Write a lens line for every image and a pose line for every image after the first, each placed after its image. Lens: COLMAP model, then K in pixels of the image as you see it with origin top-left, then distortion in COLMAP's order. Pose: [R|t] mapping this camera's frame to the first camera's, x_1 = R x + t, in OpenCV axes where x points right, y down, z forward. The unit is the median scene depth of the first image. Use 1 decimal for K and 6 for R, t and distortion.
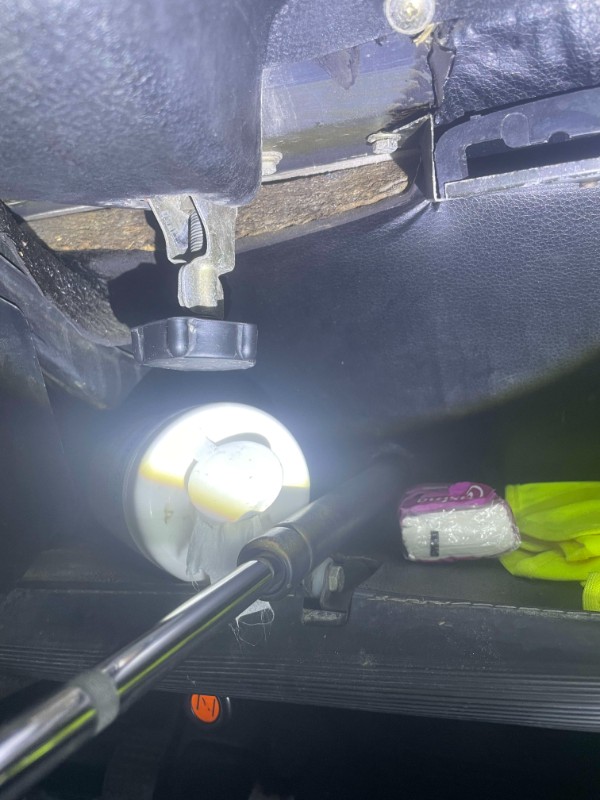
lens RADIAL K [[608.8, 0, 300.0], [0, 608.8, 400.0], [0, 0, 1]] dist [0.066213, -0.001035]
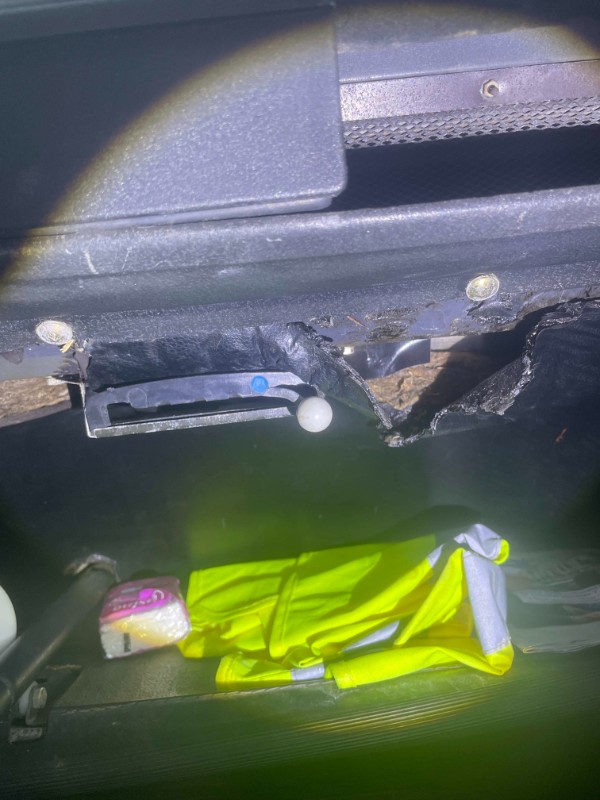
lens RADIAL K [[628.3, 0, 300.0], [0, 628.3, 400.0], [0, 0, 1]] dist [0.004318, -0.000795]
pose [[0.926428, -0.051599, 0.372919, 0.104151], [0.051616, 0.998617, 0.009947, -0.313629], [-0.372916, 0.010033, 0.927811, -0.430686]]
